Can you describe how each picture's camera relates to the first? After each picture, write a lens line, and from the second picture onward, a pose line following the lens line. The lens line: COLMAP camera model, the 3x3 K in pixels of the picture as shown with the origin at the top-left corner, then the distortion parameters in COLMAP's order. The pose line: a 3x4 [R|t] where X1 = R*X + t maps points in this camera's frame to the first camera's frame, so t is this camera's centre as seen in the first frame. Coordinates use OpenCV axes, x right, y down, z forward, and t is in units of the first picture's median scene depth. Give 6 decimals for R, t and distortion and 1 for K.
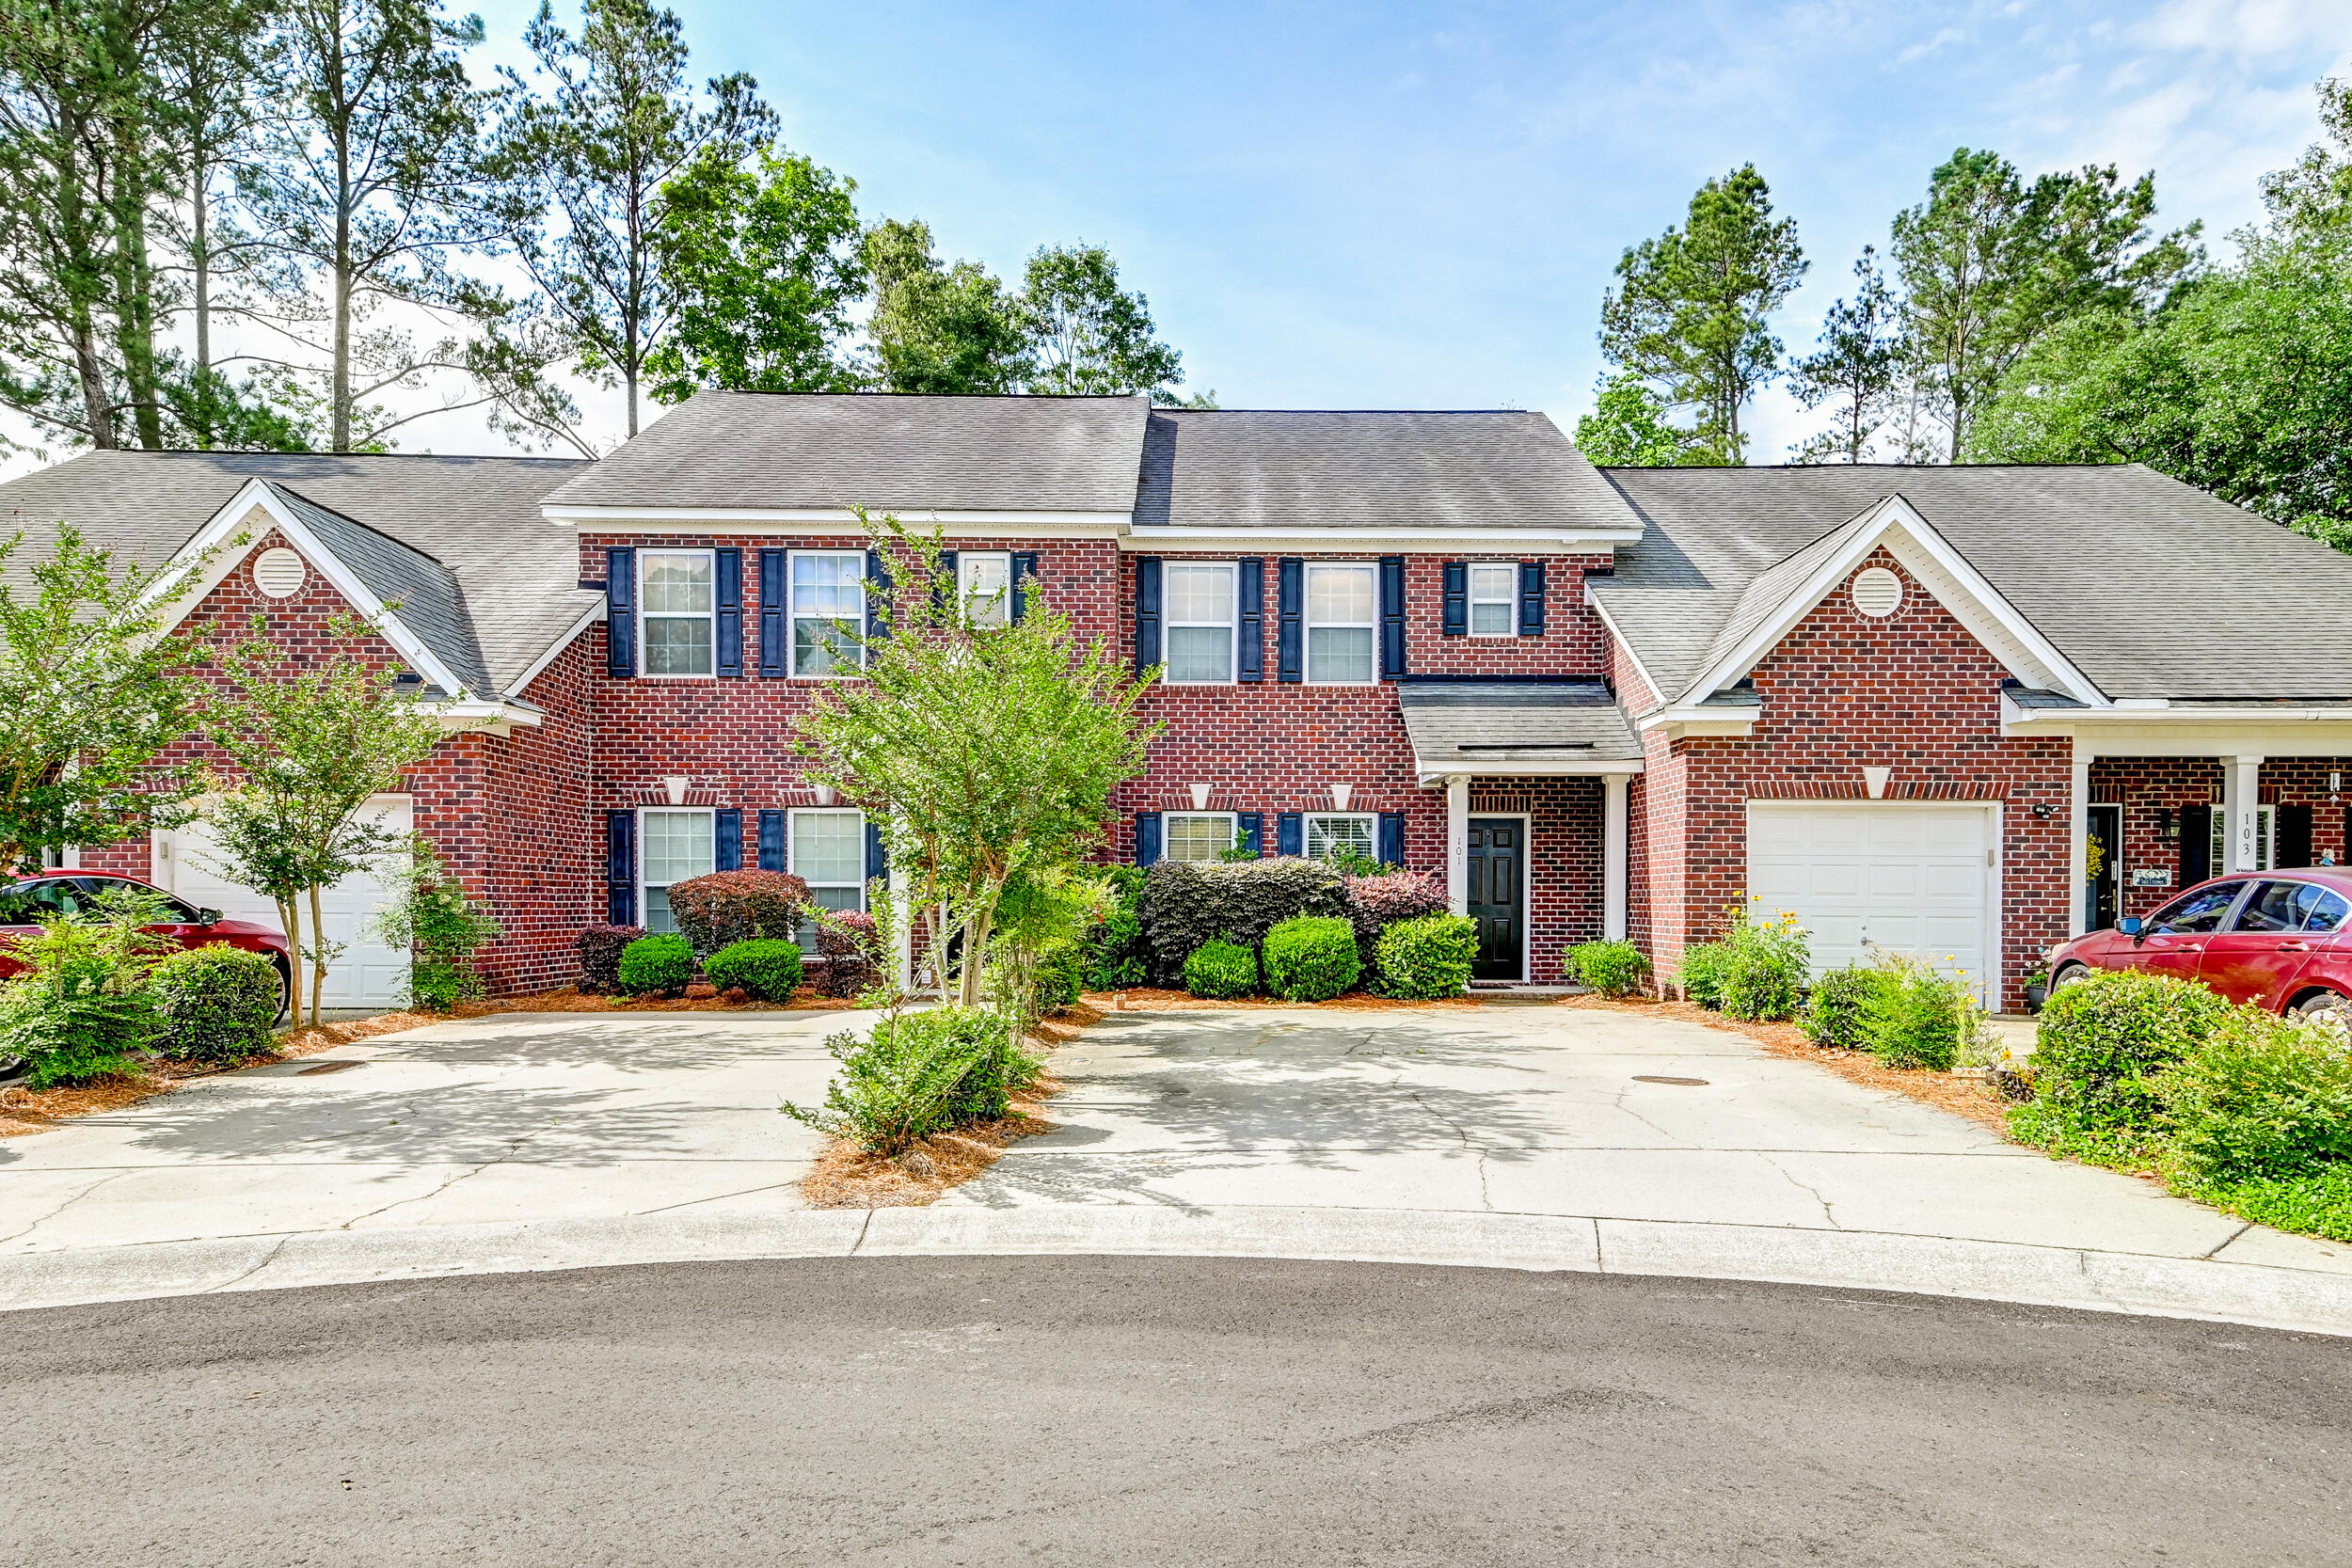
lens RADIAL K [[2506.0, 0, 1080.1], [0, 2506.0, 897.6], [0, 0, 1]] dist [0.090860, 0.031173]
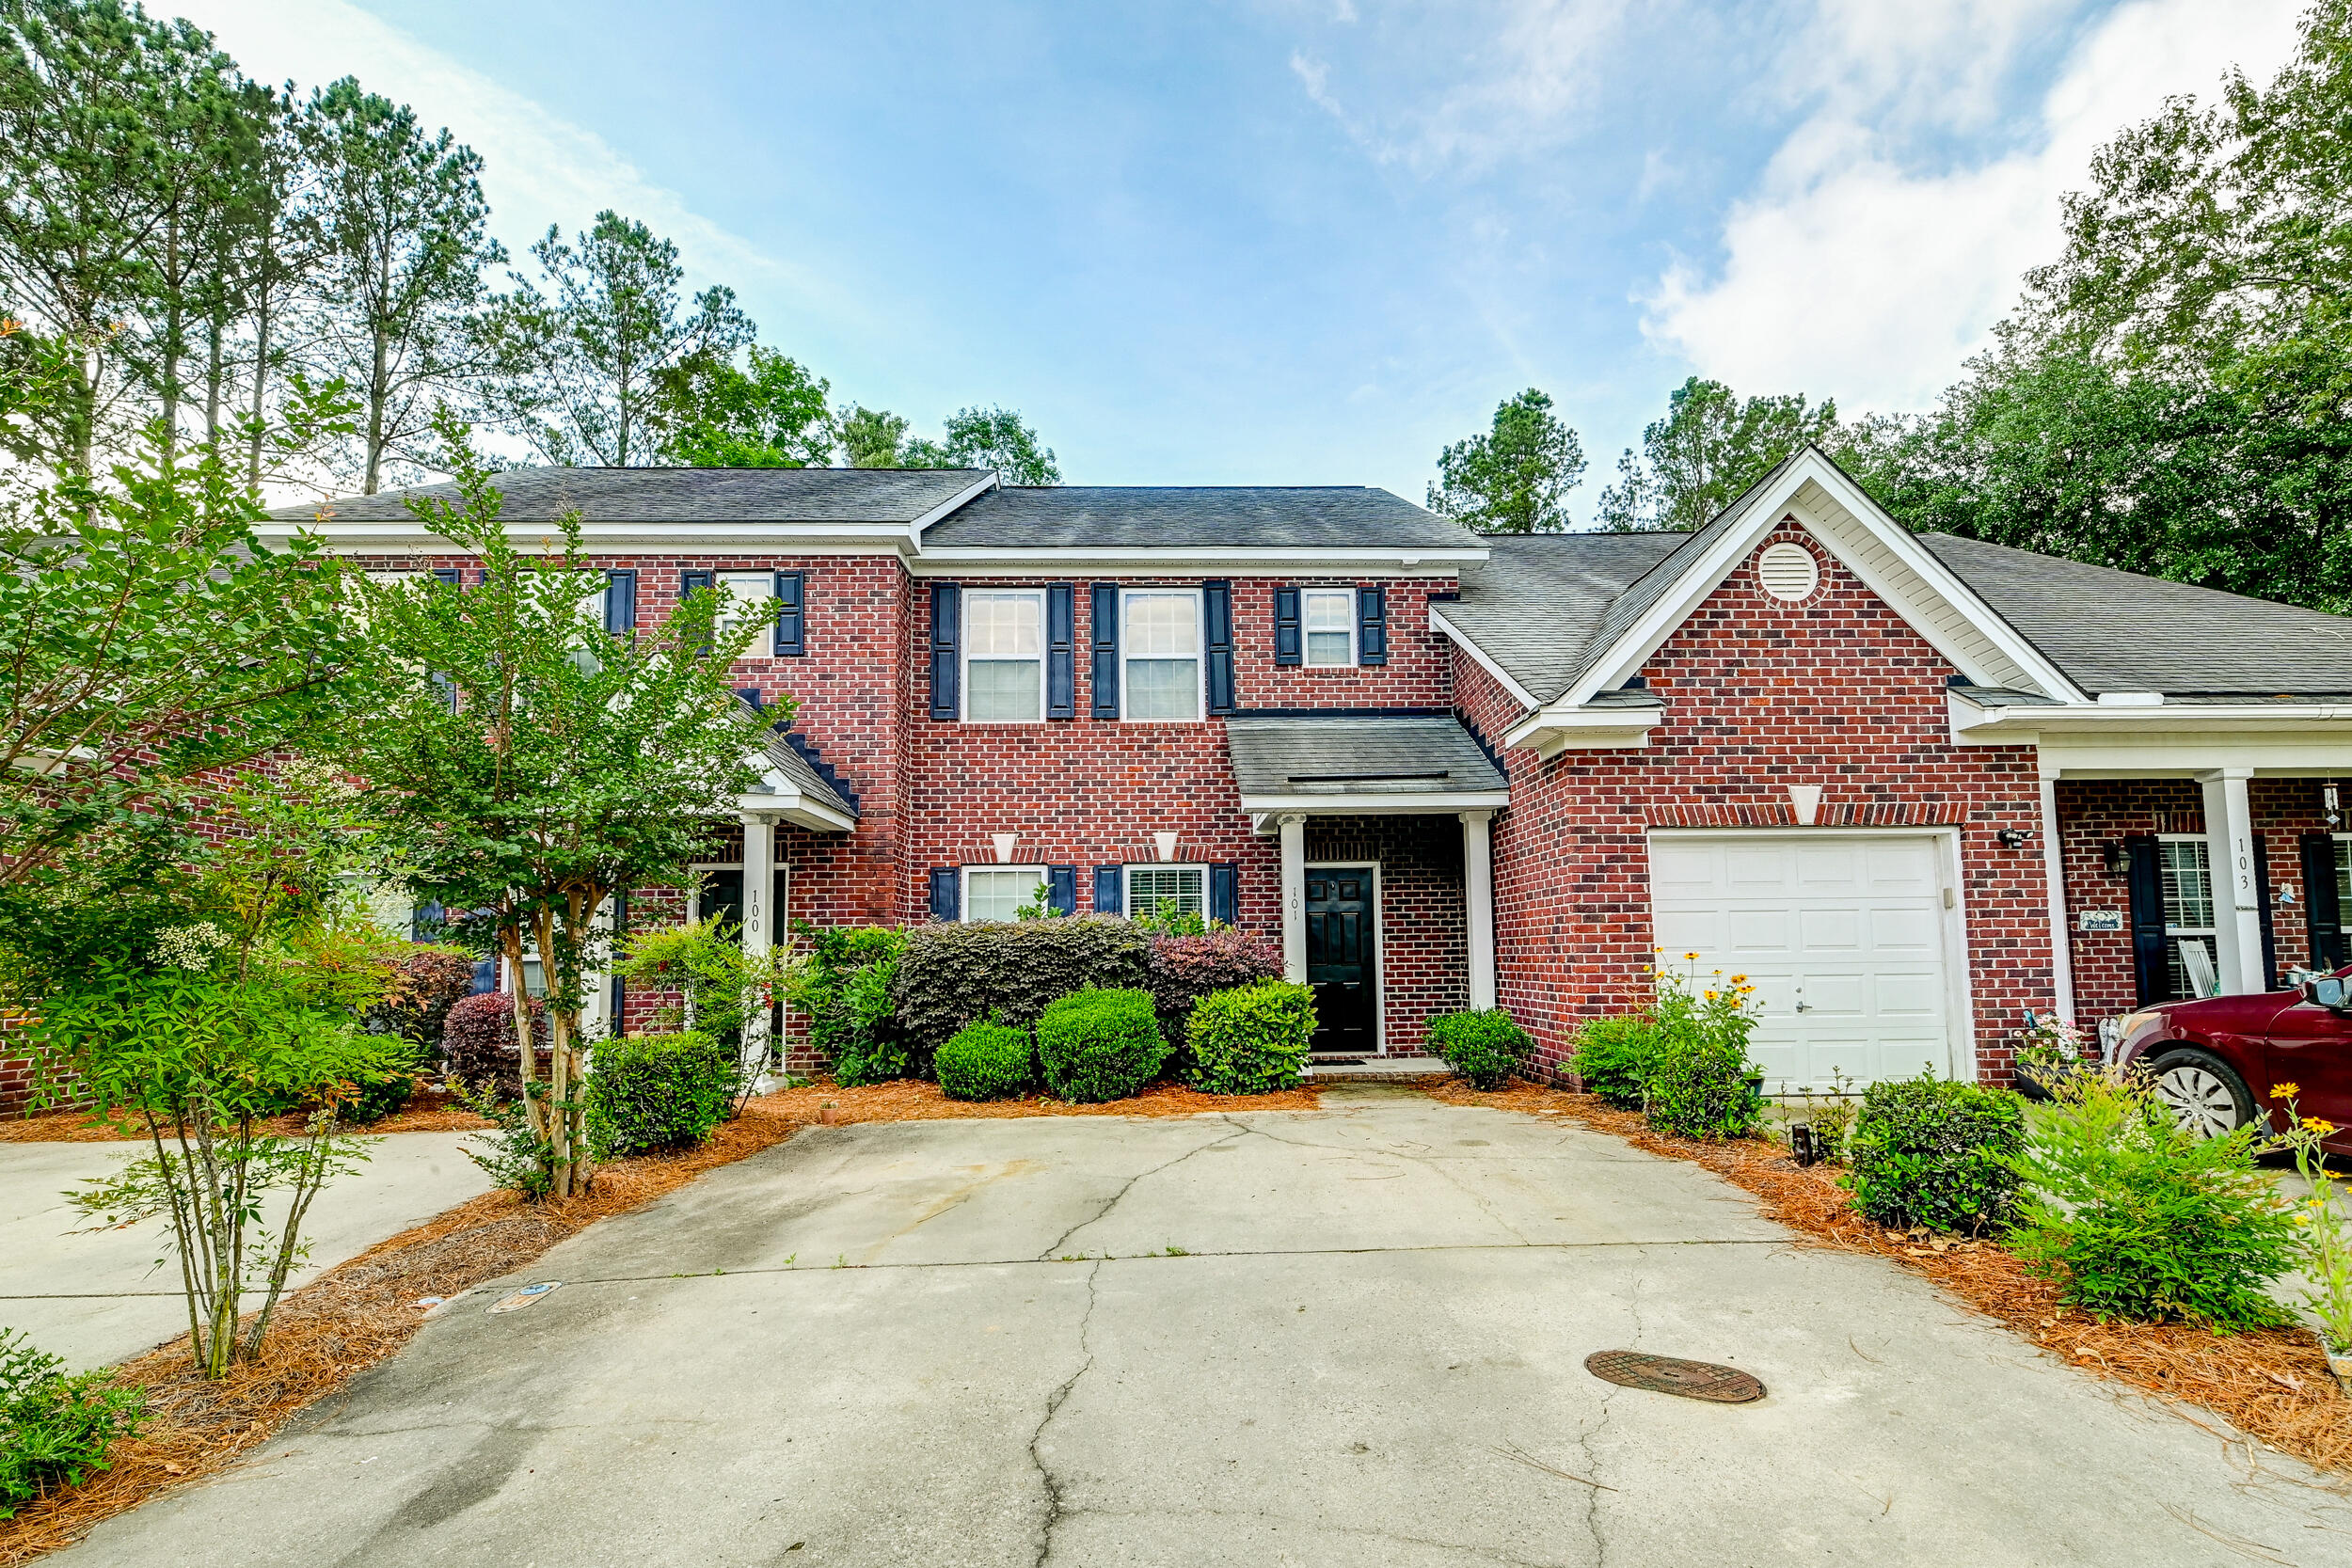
lens RADIAL K [[1341.7, 0, 1187.9], [0, 1341.7, 796.2], [0, 0, 1]] dist [0.005236, -0.012584]
pose [[0.999610, -0.013655, 0.024357, 0.106267], [0.016443, 0.992854, -0.118197, -0.001880], [-0.022569, 0.118552, 0.992691, 0.559070]]
